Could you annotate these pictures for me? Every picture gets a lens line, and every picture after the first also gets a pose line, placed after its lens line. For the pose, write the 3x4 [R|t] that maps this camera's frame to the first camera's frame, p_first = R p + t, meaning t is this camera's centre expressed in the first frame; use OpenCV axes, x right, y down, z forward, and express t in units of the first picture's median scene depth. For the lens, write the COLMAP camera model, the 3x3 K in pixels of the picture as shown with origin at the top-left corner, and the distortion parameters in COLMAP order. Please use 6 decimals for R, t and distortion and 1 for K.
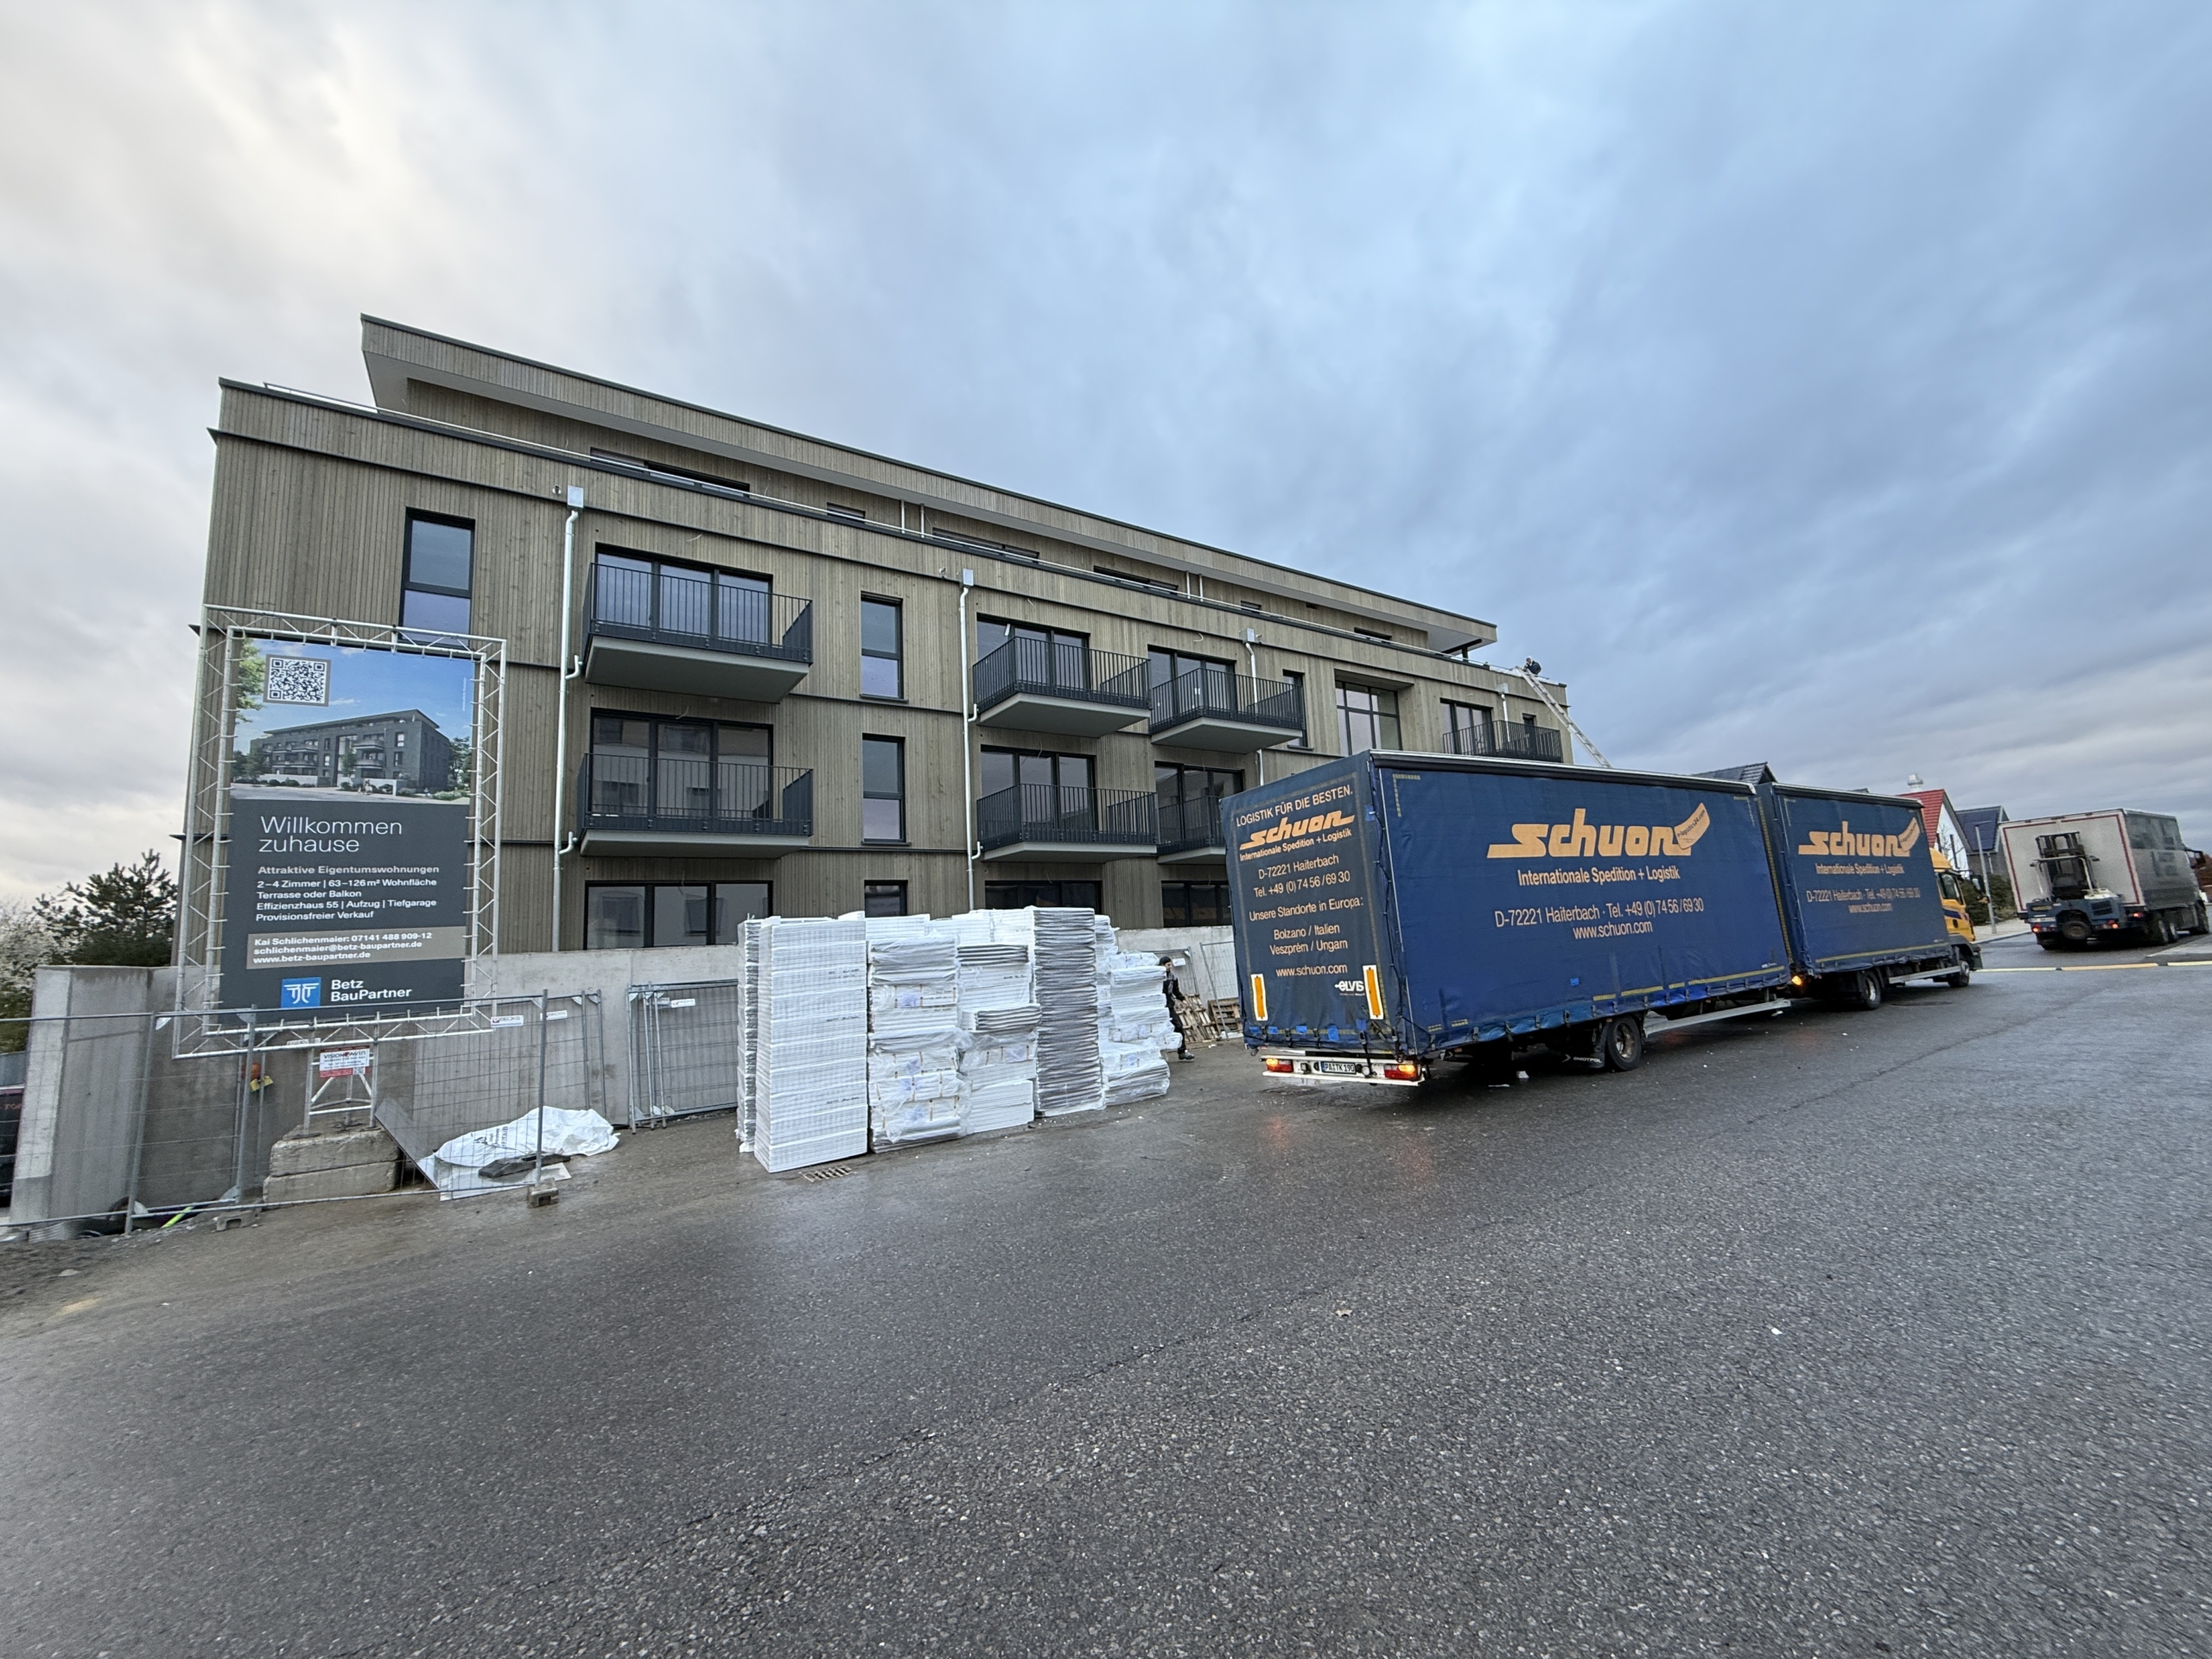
lens RADIAL K [[856.9, 0, 1116.4], [0, 856.9, 833.7], [0, 0, 1]] dist [0.000070, -0.000148]
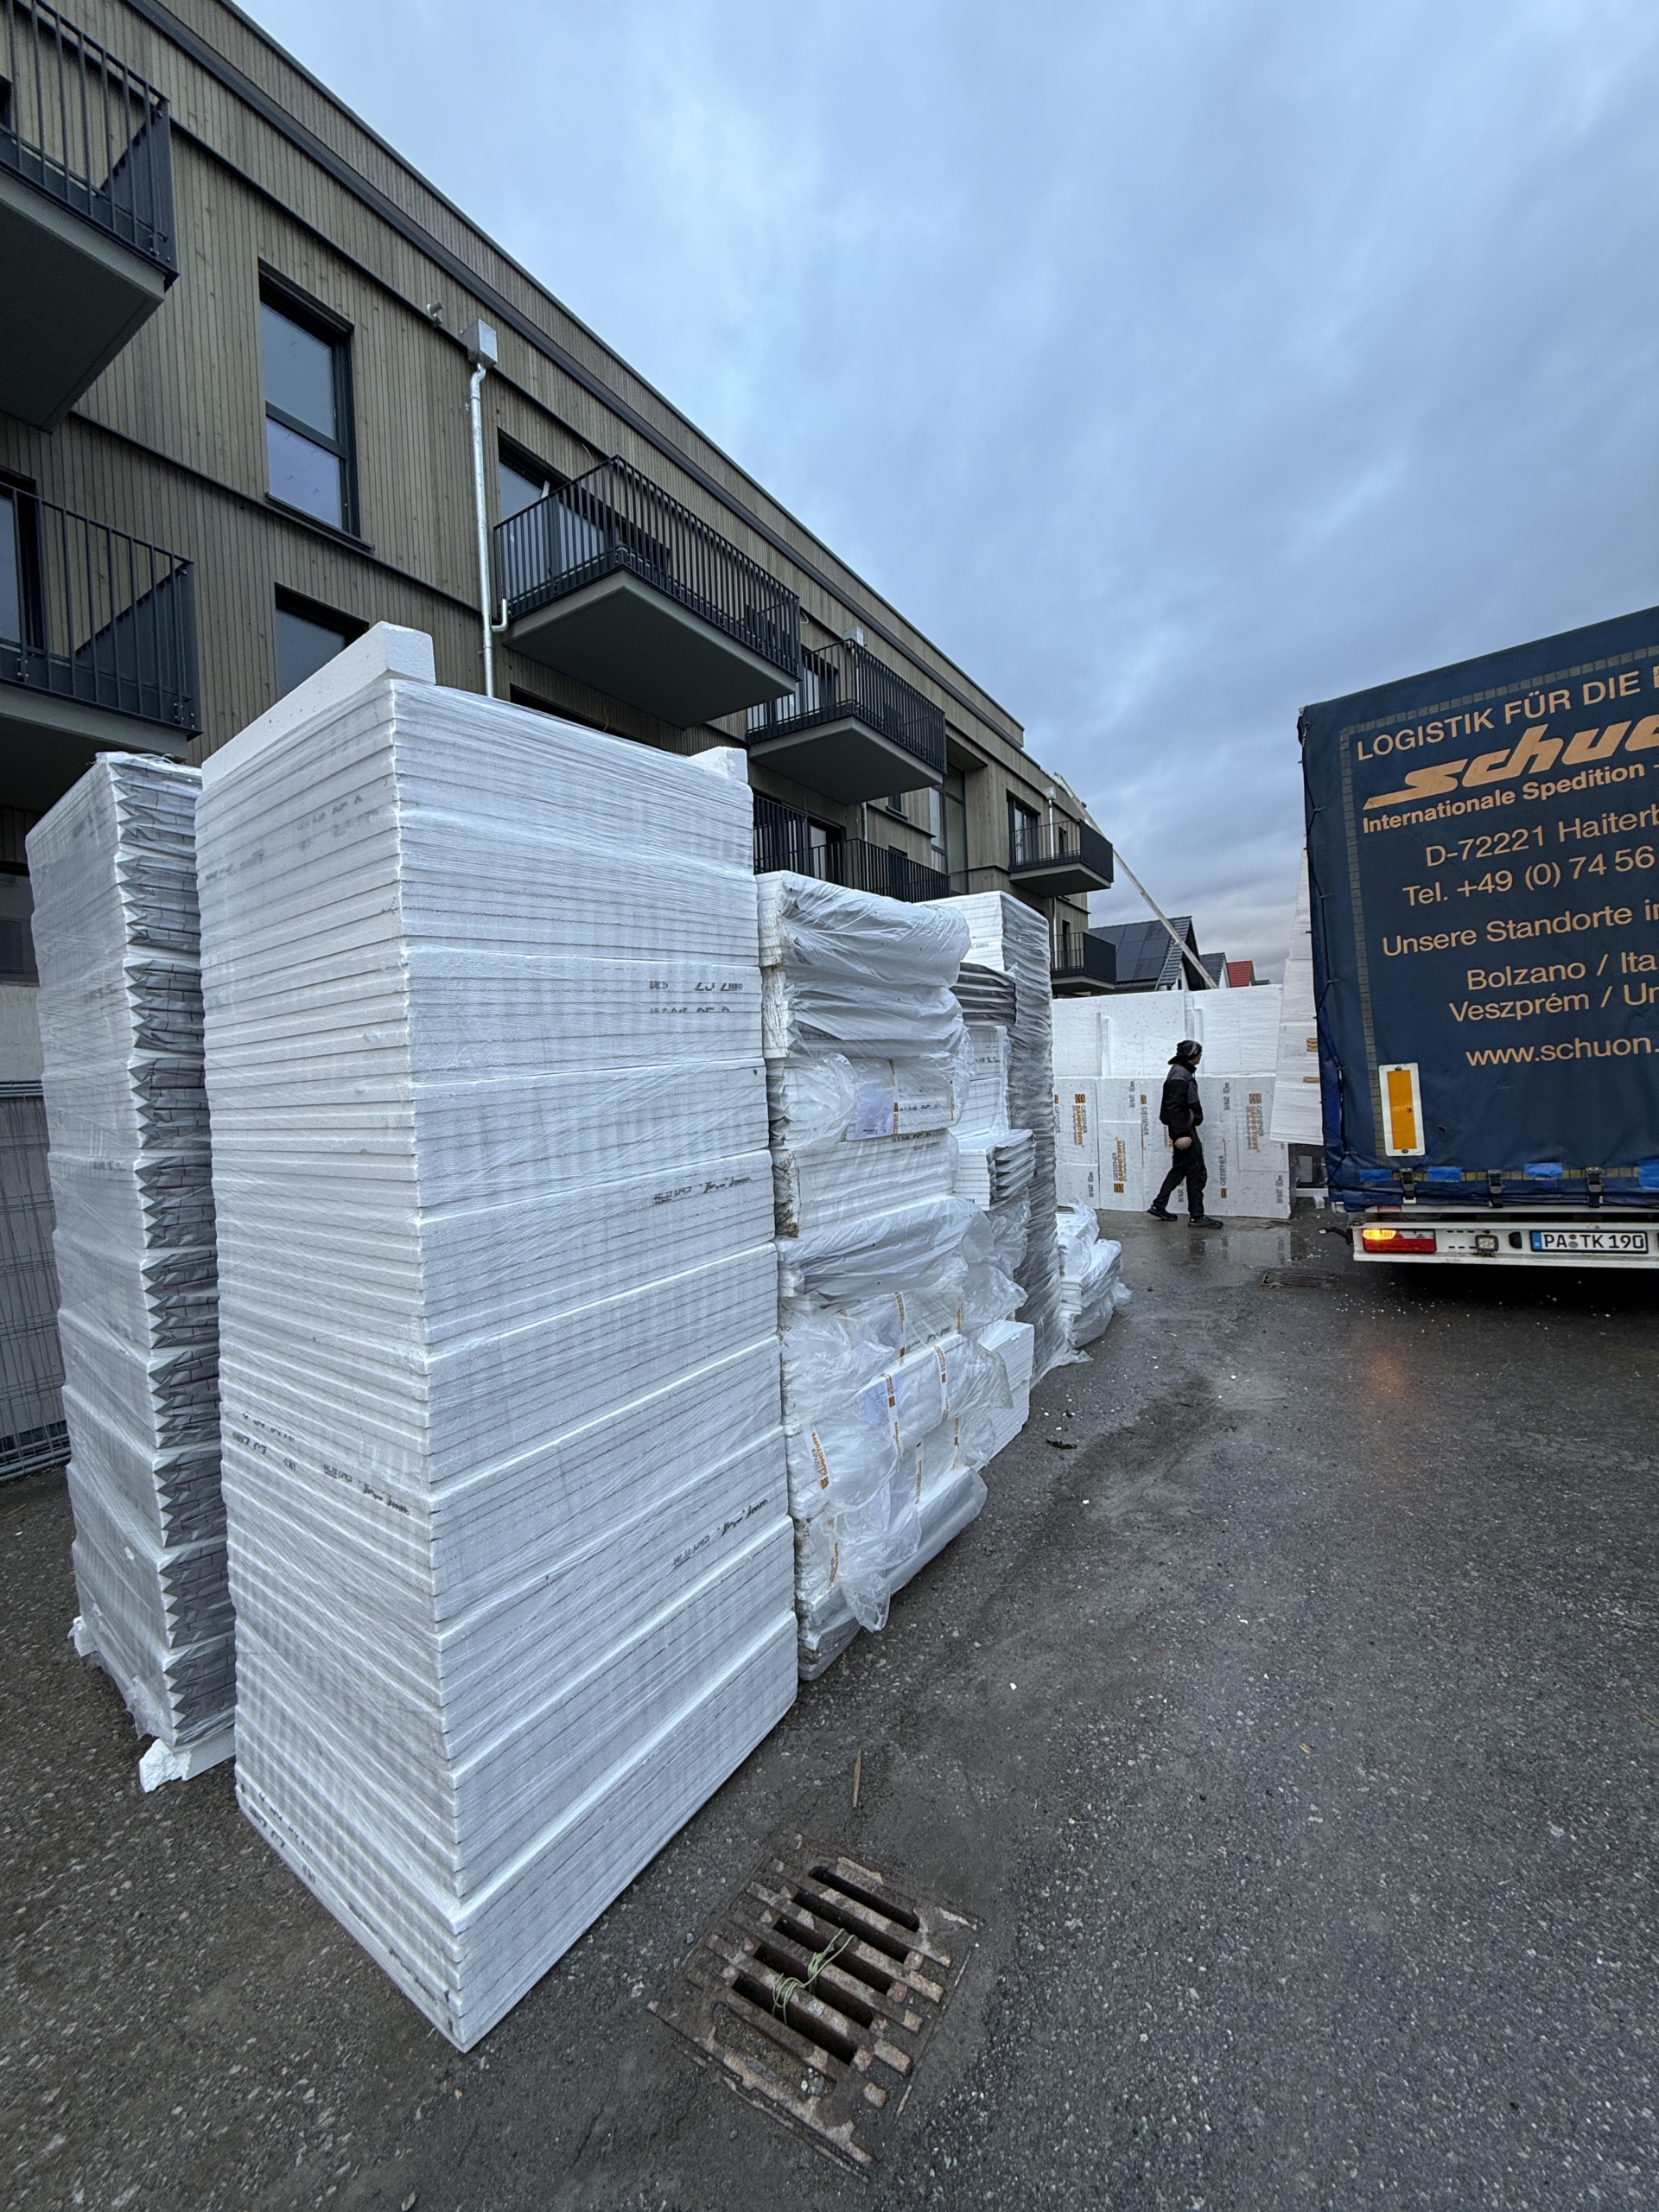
lens RADIAL K [[856.9, 0, 829.4], [0, 856.9, 1095.2], [0, 0, 1]] dist [0.000070, -0.000148]
pose [[0.916646, 0.001614, 0.399698, -0.223866], [-0.052973, 0.991661, 0.117479, 0.095477], [-0.396175, -0.128860, 0.909088, 0.458935]]
